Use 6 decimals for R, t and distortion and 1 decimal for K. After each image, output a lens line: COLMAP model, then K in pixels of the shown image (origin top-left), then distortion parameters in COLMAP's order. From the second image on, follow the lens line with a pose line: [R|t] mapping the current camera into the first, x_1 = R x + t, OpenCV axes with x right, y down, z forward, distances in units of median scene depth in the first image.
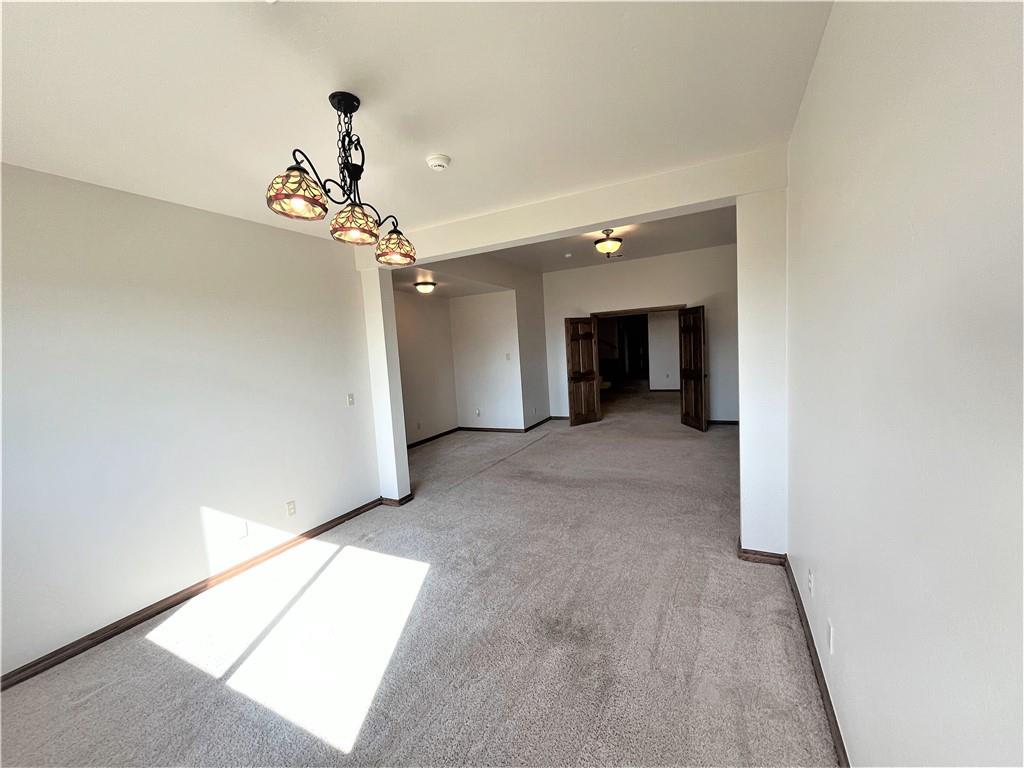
lens RADIAL K [[416.4, 0, 513.3], [0, 416.4, 383.4], [0, 0, 1]] dist [0.001027, 0.000057]
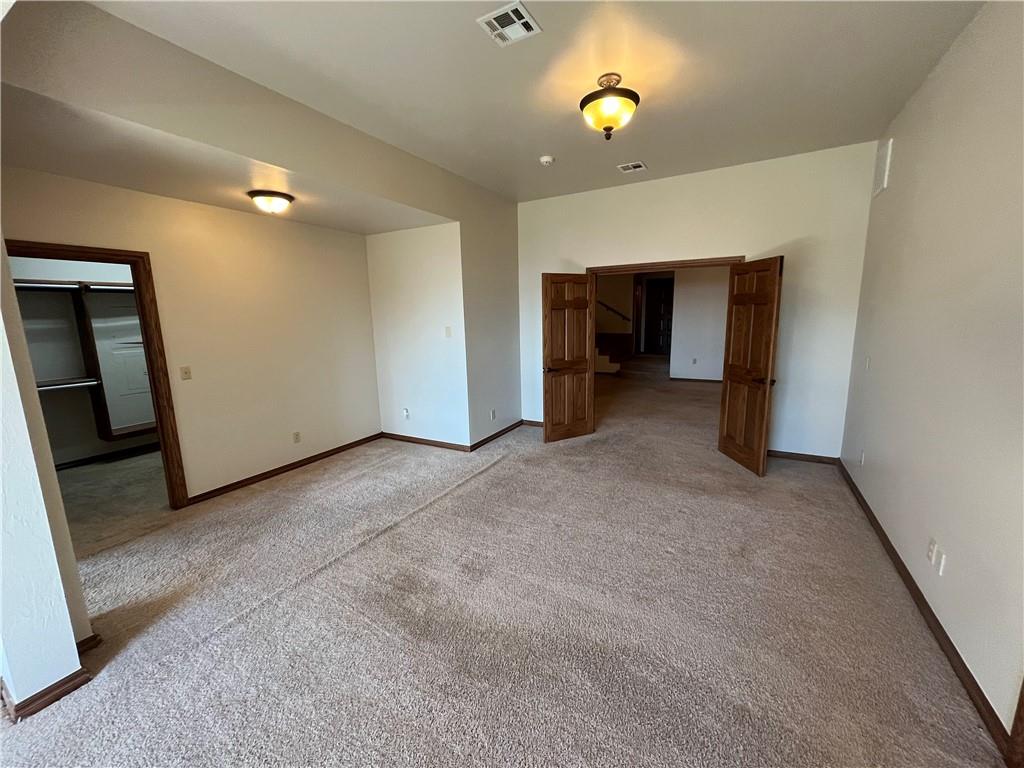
lens RADIAL K [[416.4, 0, 513.1], [0, 416.4, 383.8], [0, 0, 1]] dist [0.001027, 0.000057]
pose [[0.998369, 0.045161, -0.034929, 0.108785], [-0.042049, 0.995475, 0.085217, -0.042656], [0.038620, -0.083610, 0.995750, 0.361514]]
